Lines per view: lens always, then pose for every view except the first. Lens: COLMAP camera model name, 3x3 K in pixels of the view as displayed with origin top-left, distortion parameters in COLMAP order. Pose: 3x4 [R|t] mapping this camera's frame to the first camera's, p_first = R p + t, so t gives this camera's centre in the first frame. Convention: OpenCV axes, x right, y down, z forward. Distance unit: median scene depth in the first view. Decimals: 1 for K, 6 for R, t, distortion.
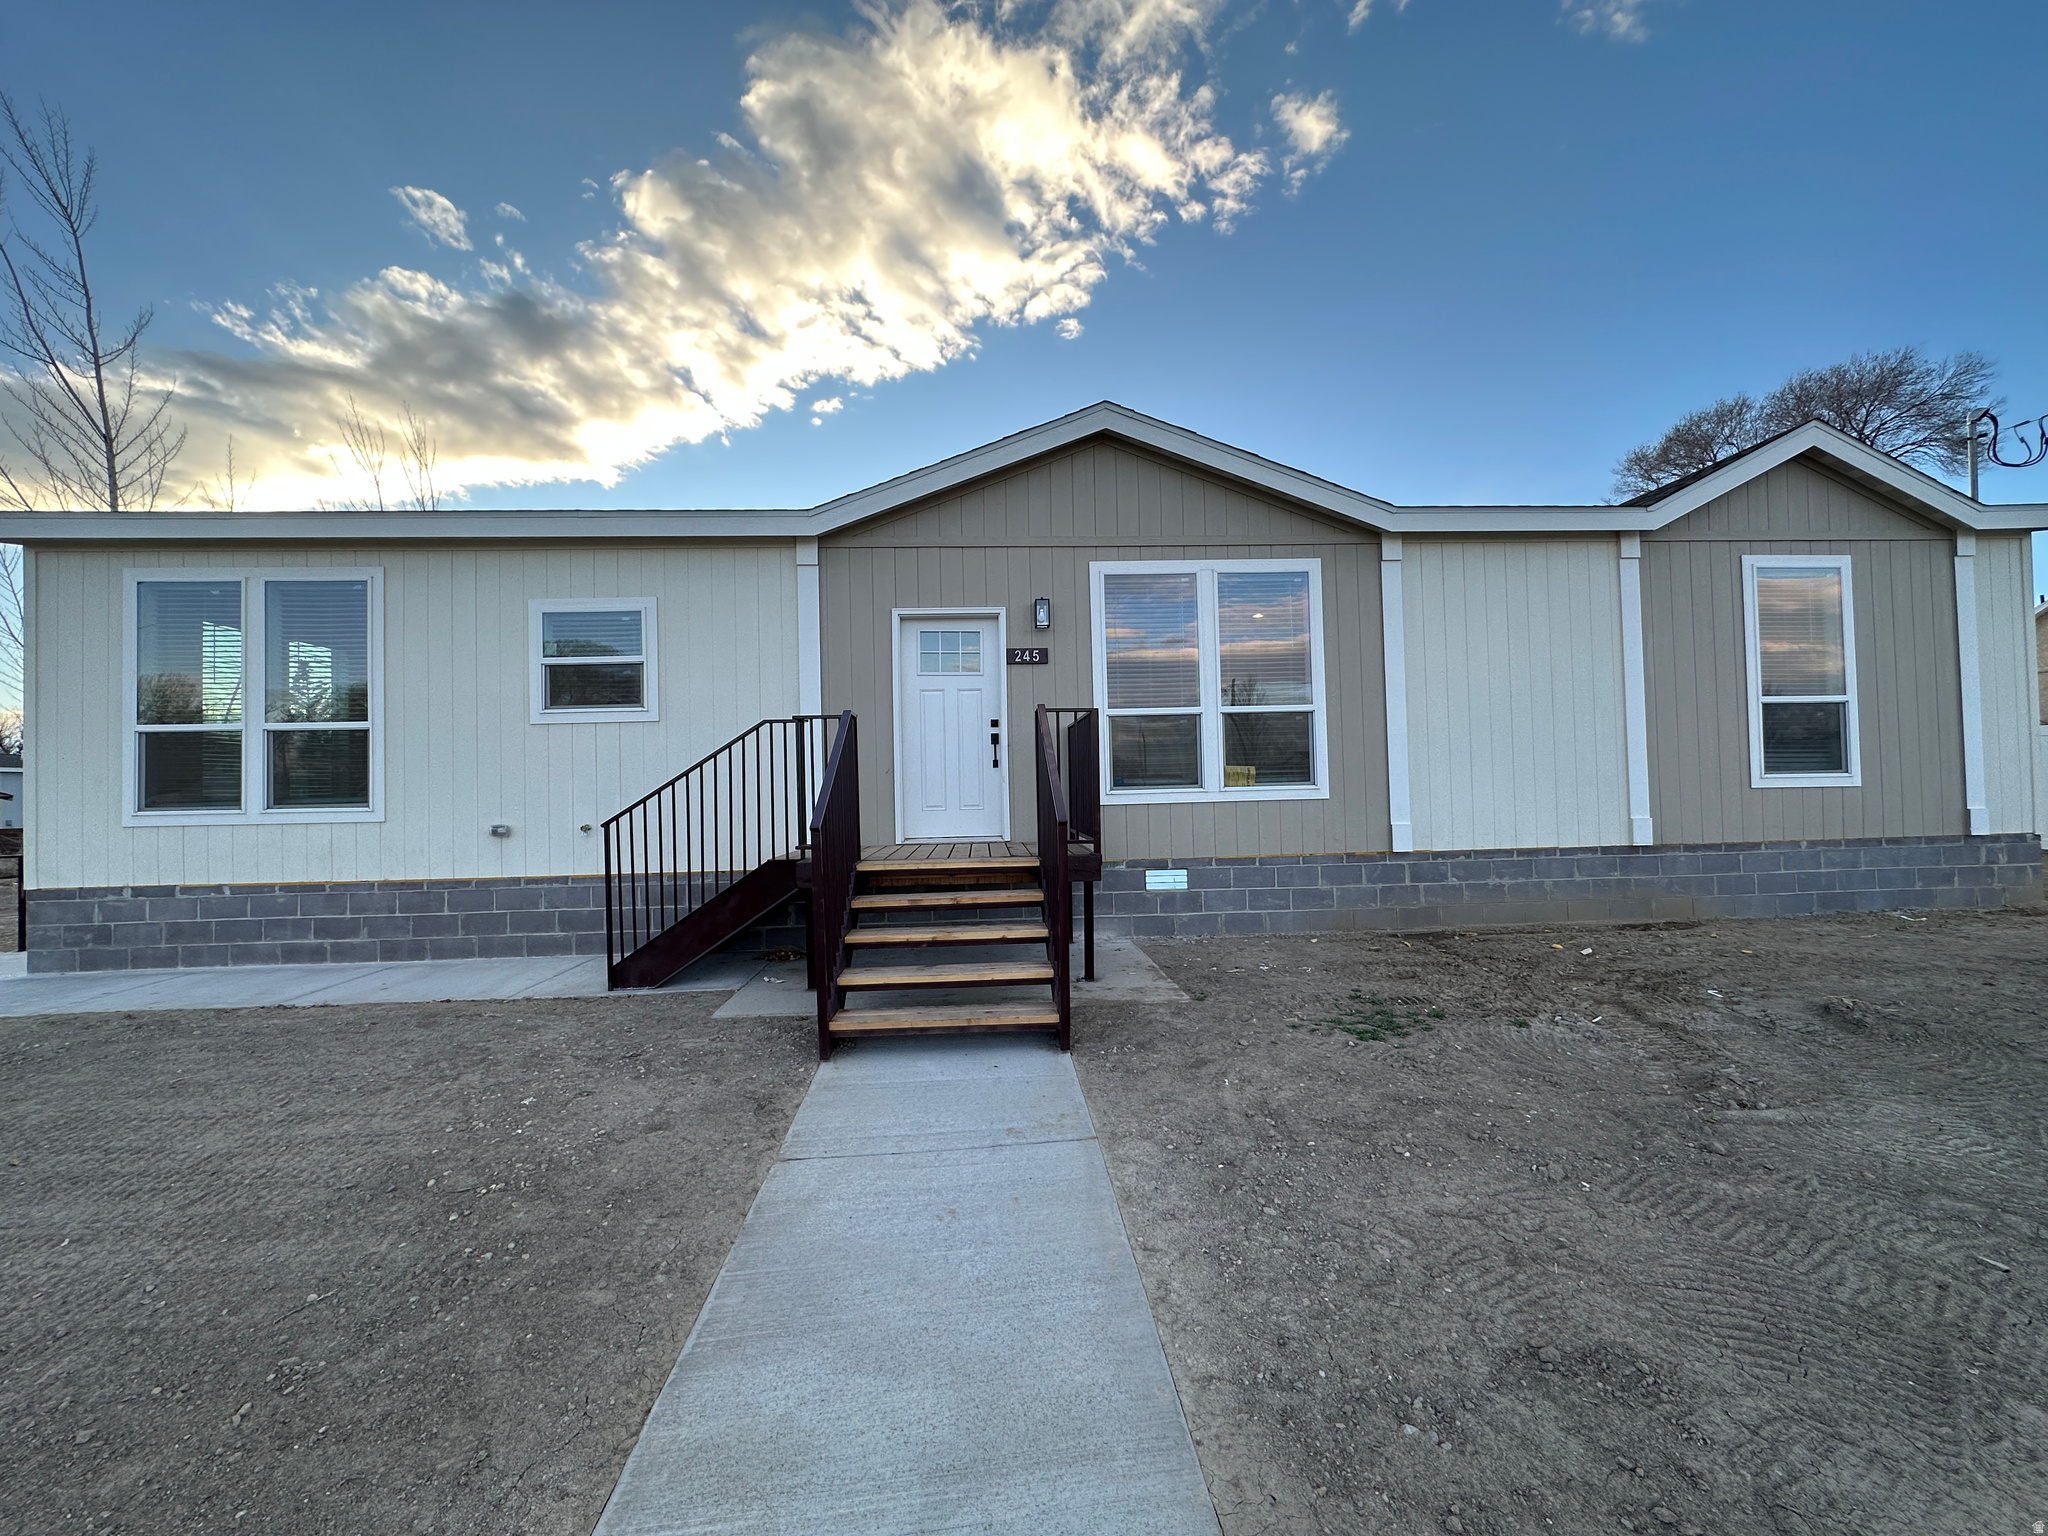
lens RADIAL K [[810.3, 0, 1024.0], [0, 810.3, 768.0], [0, 0, 1]] dist [-0.003119, -0.000116]
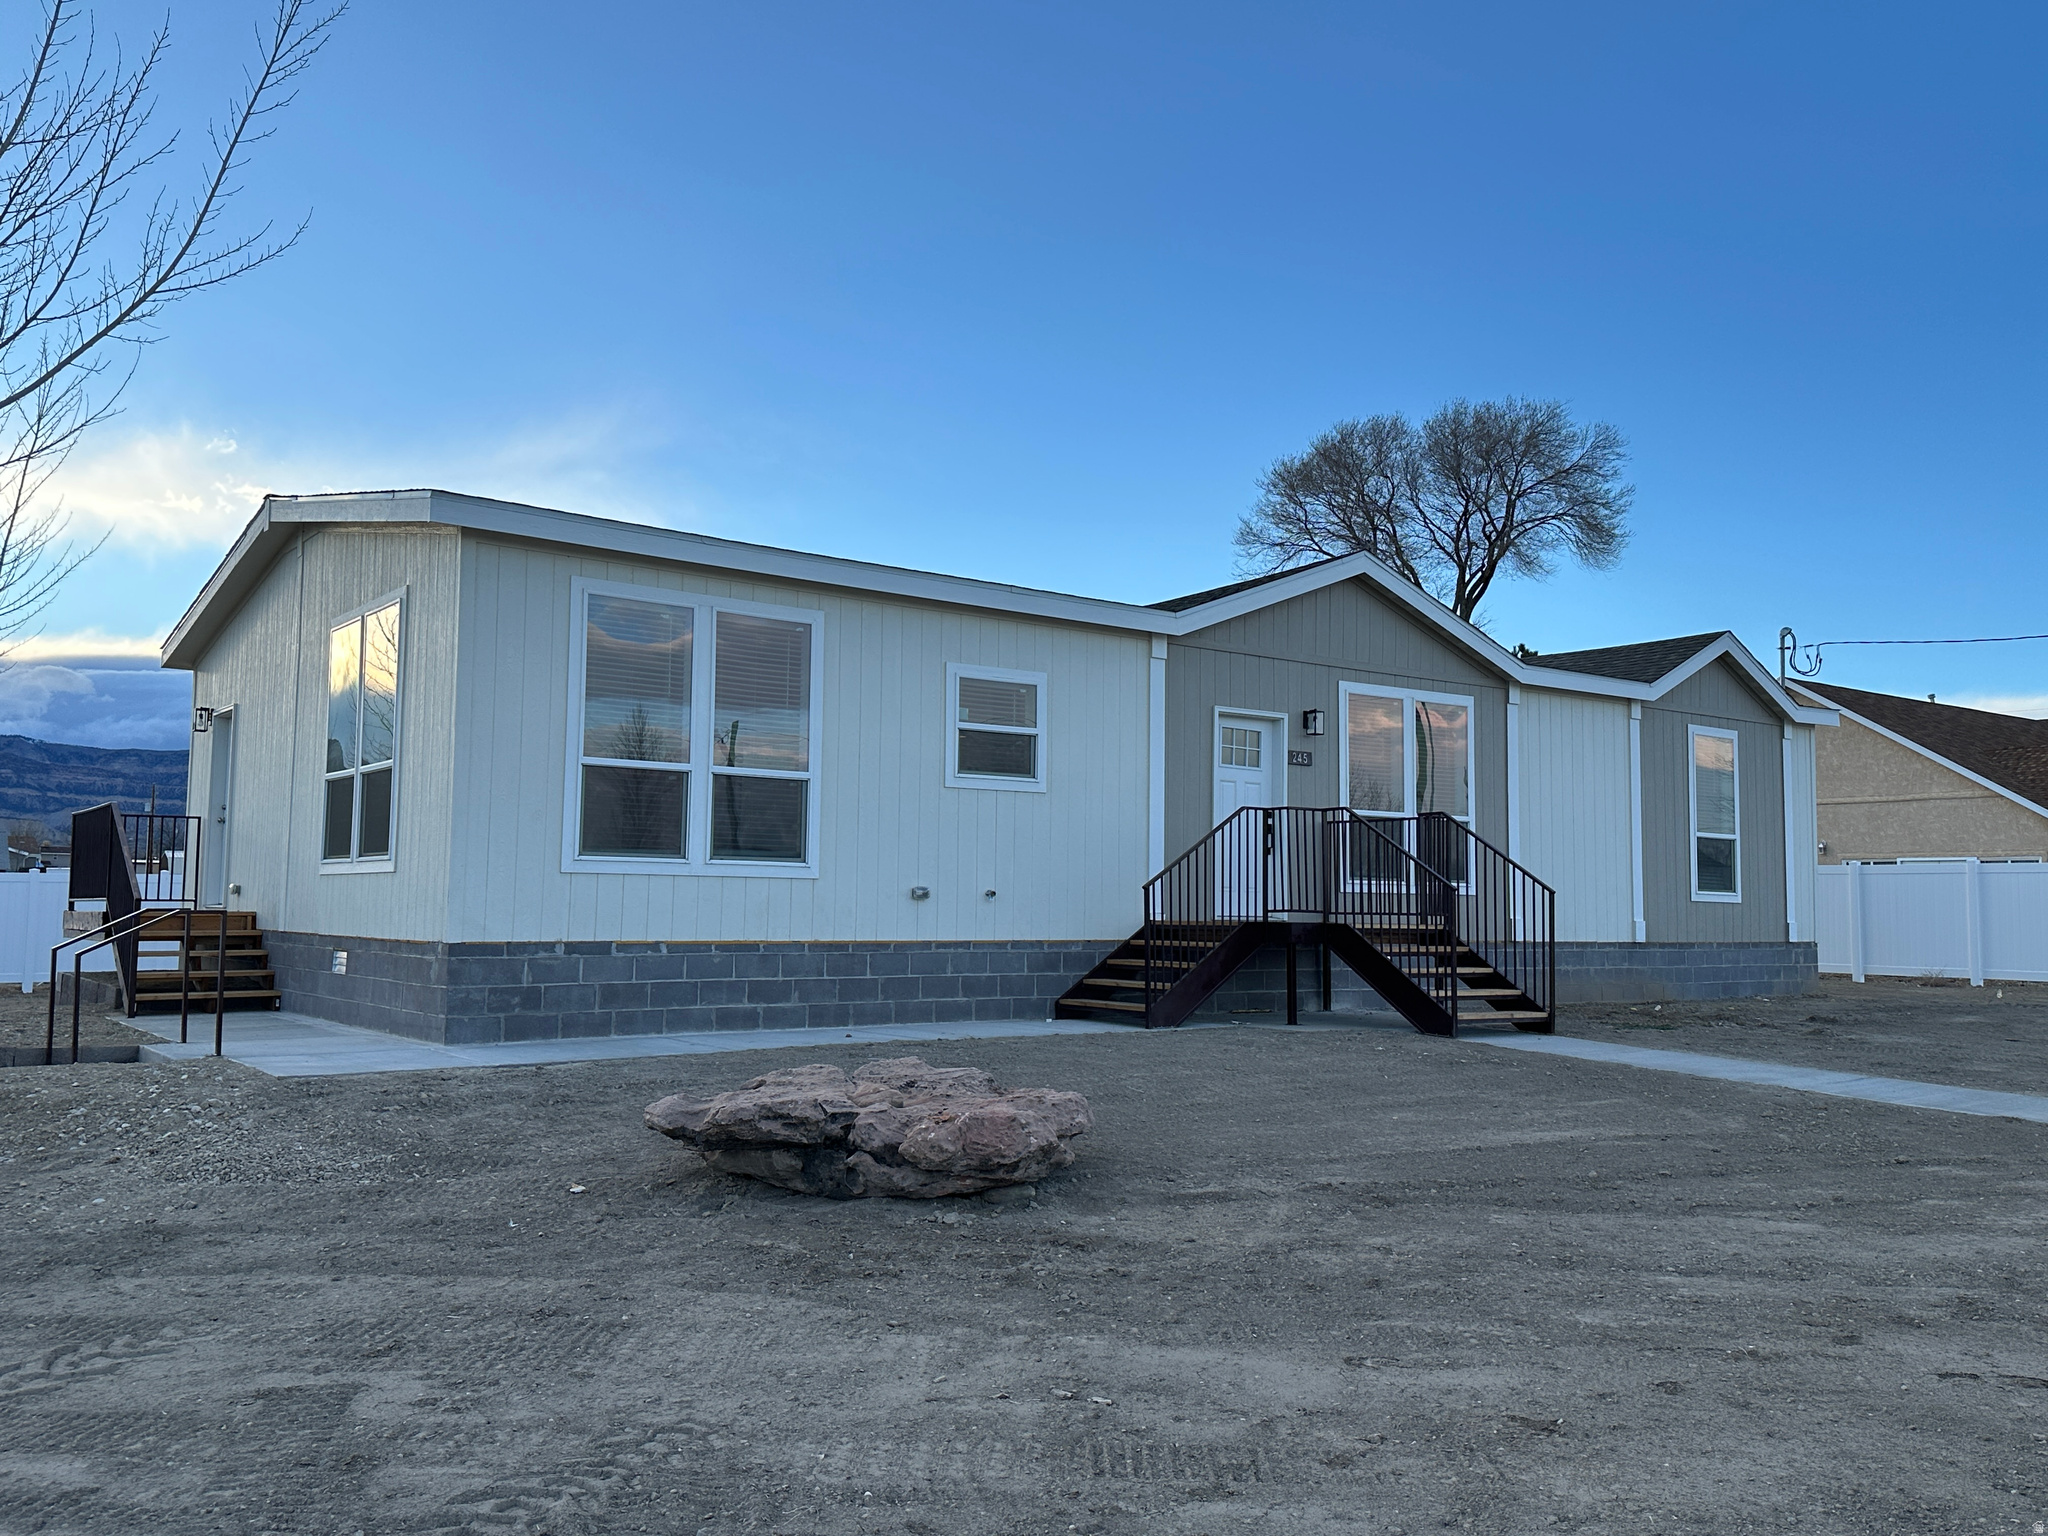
lens RADIAL K [[1633.8, 0, 1024.0], [0, 1633.8, 768.0], [0, 0, 1]] dist [0.178299, -0.372465]
pose [[0.835206, 0.080484, 0.544016, -1.573871], [-0.045569, 0.995959, -0.077386, 0.071756], [-0.548046, 0.039842, 0.835499, -0.711603]]
